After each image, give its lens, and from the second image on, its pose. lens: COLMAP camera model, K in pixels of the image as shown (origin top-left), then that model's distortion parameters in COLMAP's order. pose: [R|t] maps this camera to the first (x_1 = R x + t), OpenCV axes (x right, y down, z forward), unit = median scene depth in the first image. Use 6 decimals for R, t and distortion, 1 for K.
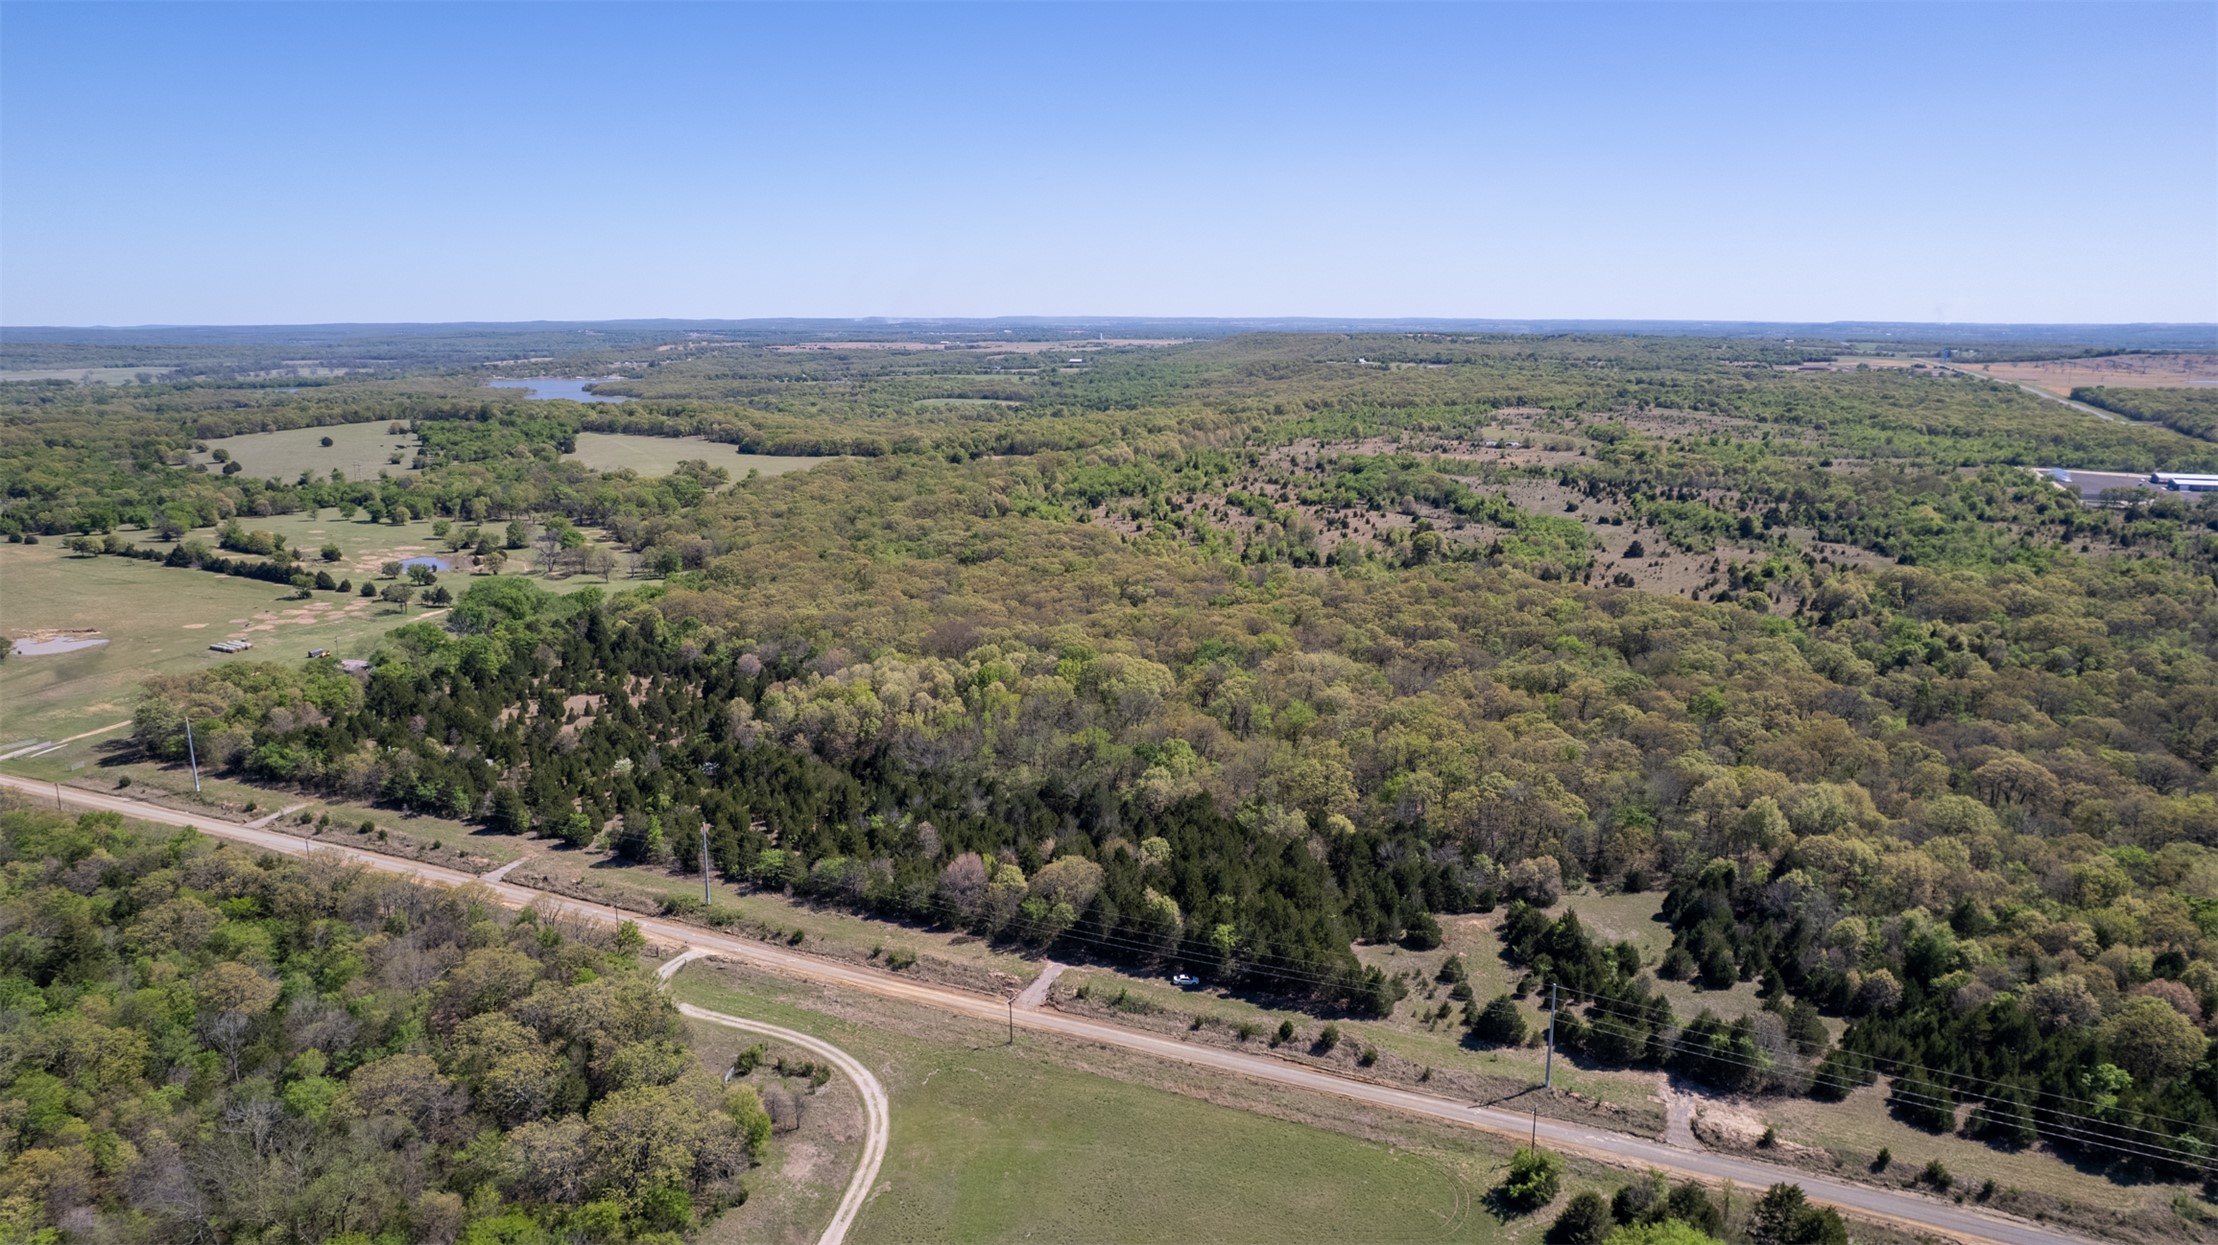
lens RADIAL K [[1417.6, 0, 1108.2], [0, 1417.6, 585.5], [0, 0, 1]] dist [-0.068657, 0.053867]
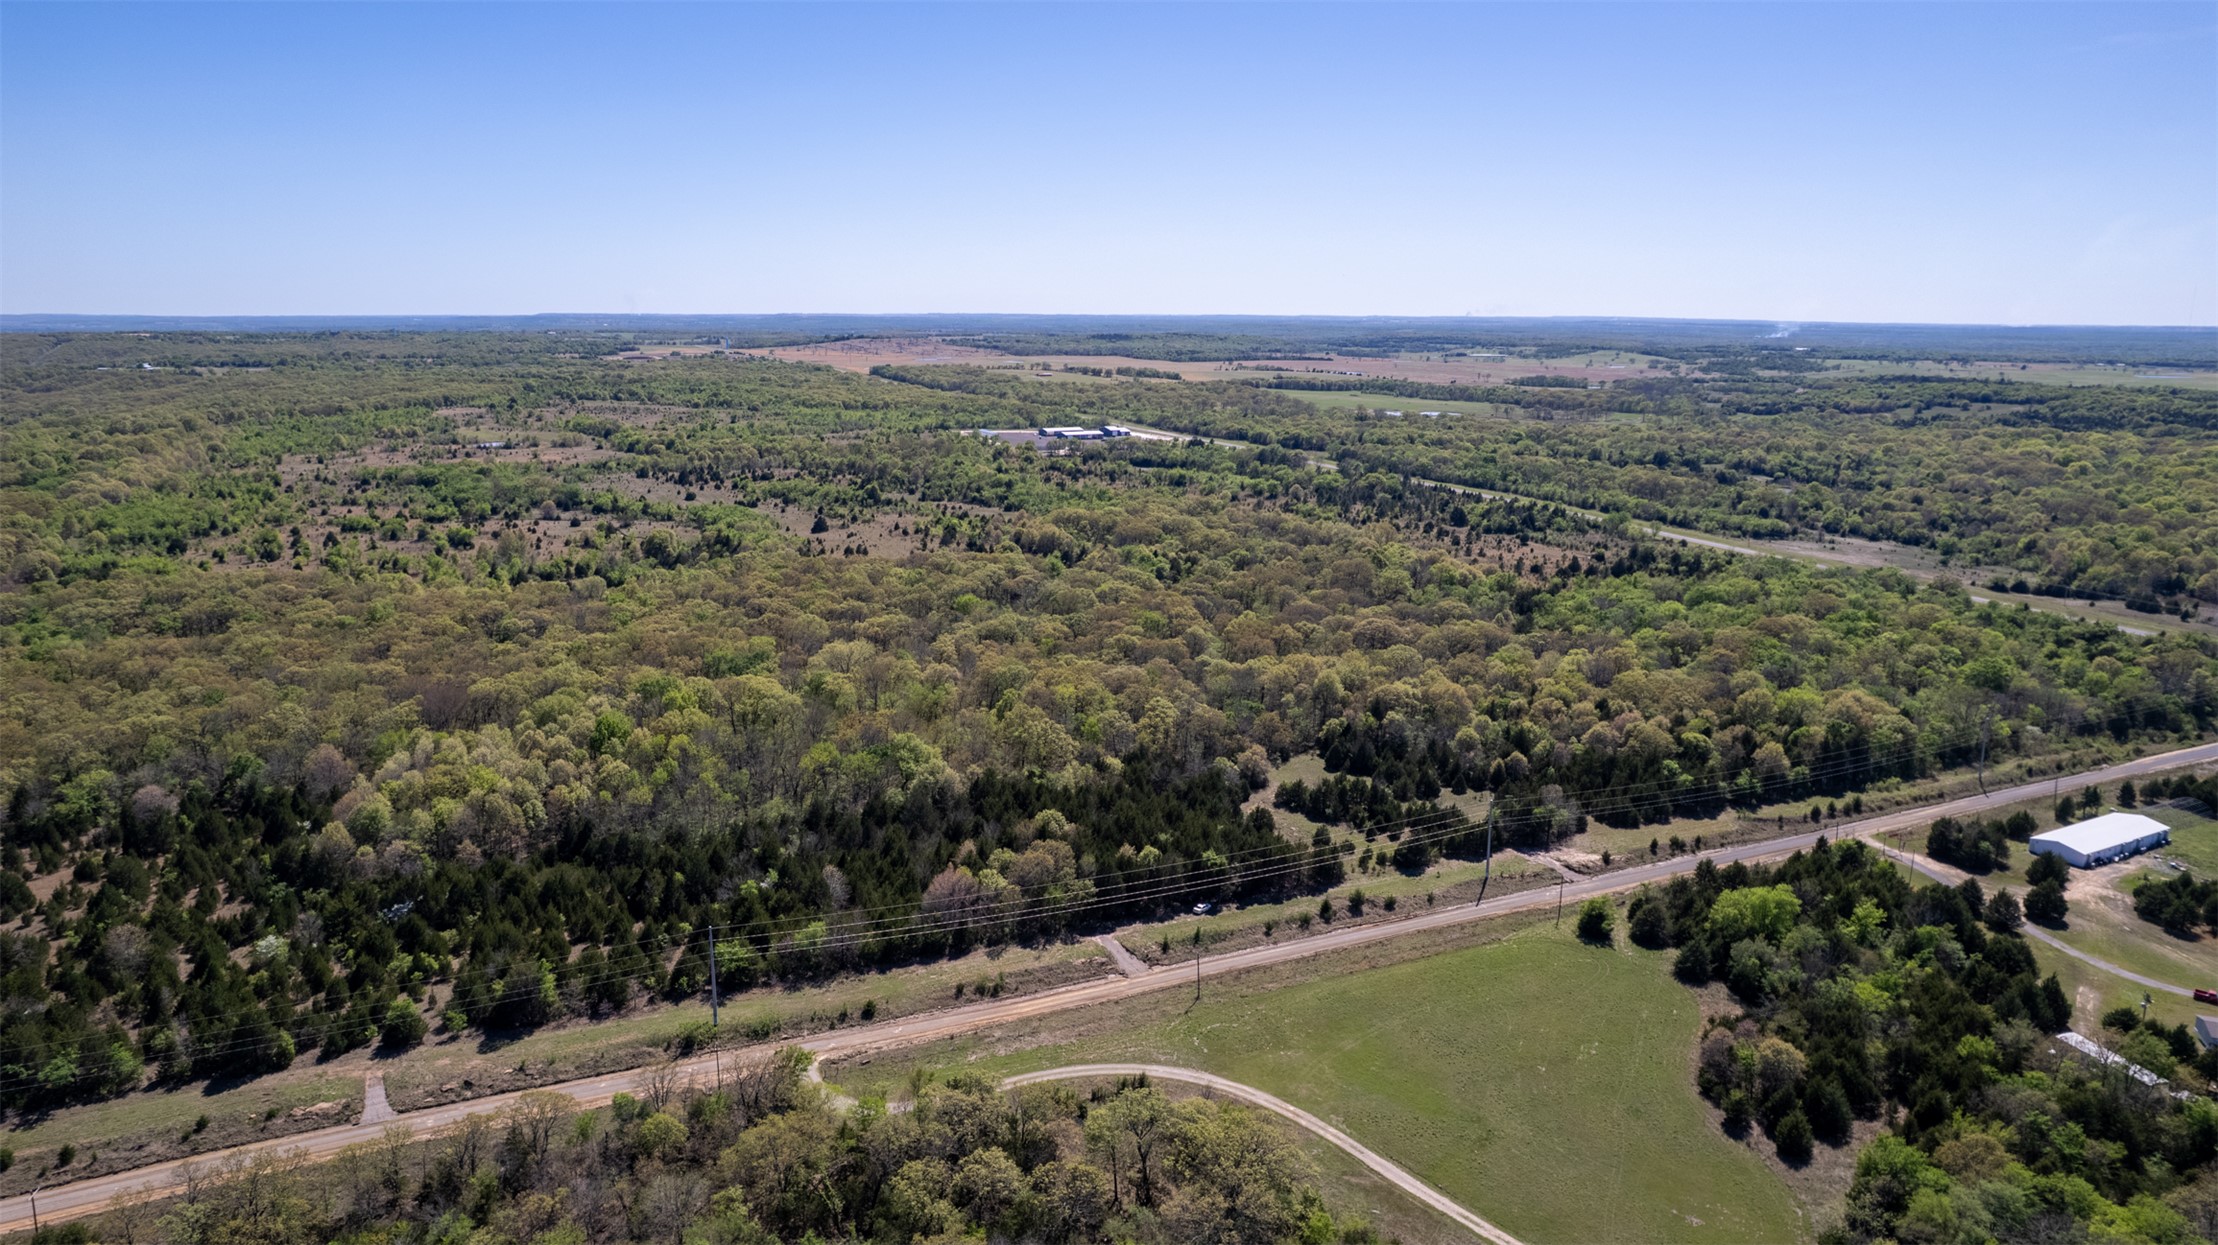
lens RADIAL K [[1417.6, 0, 1108.2], [0, 1417.6, 585.5], [0, 0, 1]] dist [-0.068657, 0.053867]
pose [[0.657924, -0.140545, 0.739854, -0.736228], [0.137359, 0.988347, 0.065602, -0.050834], [-0.740452, 0.058464, 0.669562, 0.279430]]
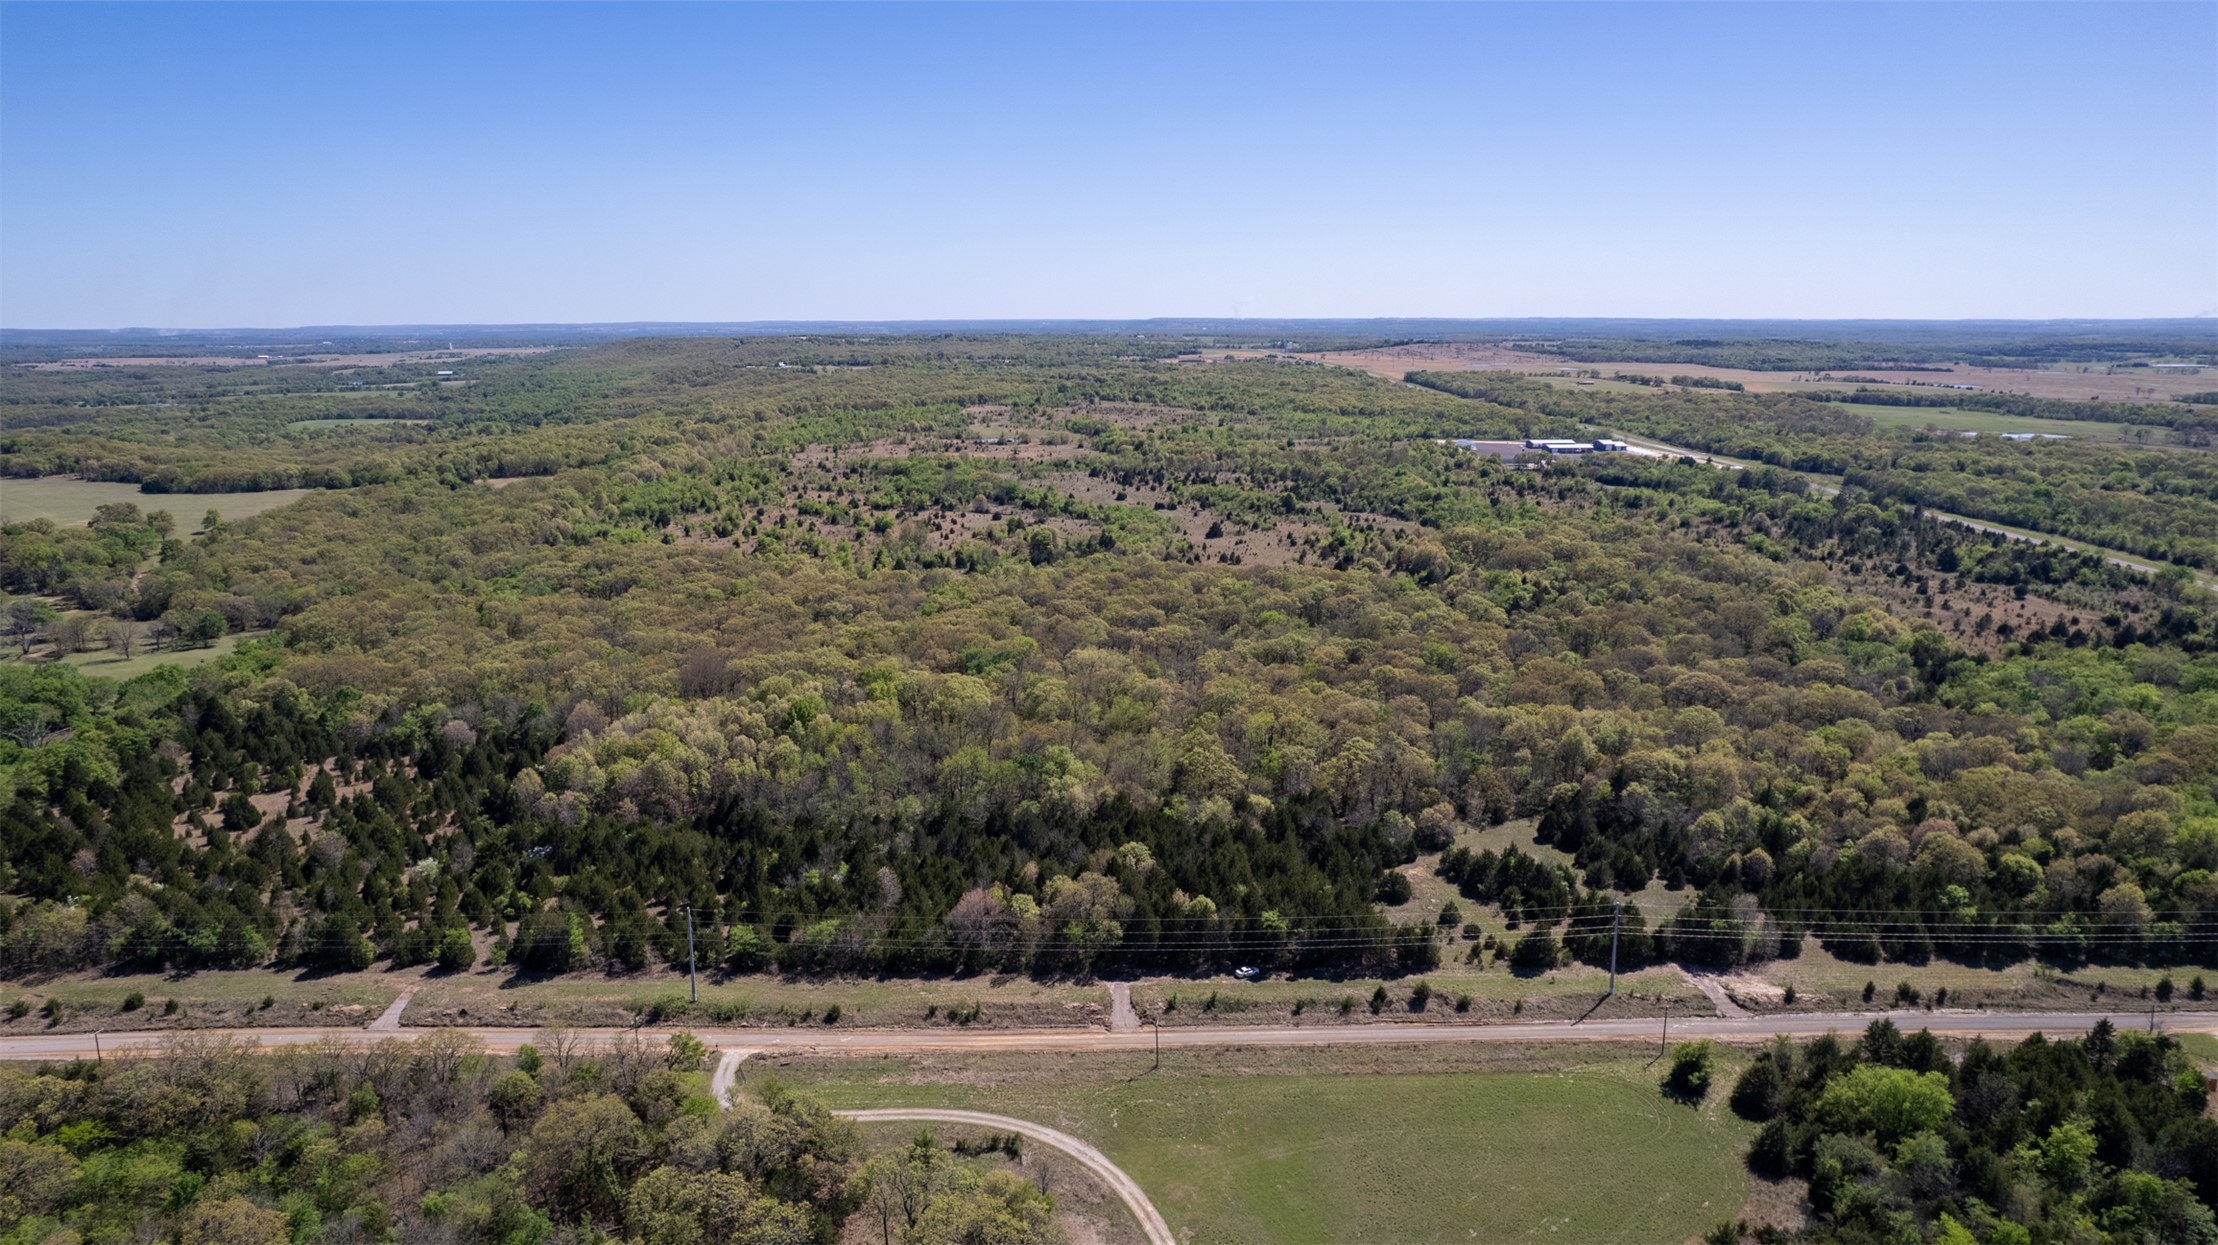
lens RADIAL K [[1417.6, 0, 1108.2], [0, 1417.6, 585.5], [0, 0, 1]] dist [-0.068657, 0.053867]
pose [[0.903493, -0.084894, 0.420112, -0.414162], [0.085688, 0.996177, 0.017021, -0.021861], [-0.419951, 0.020620, 0.907313, 0.108273]]
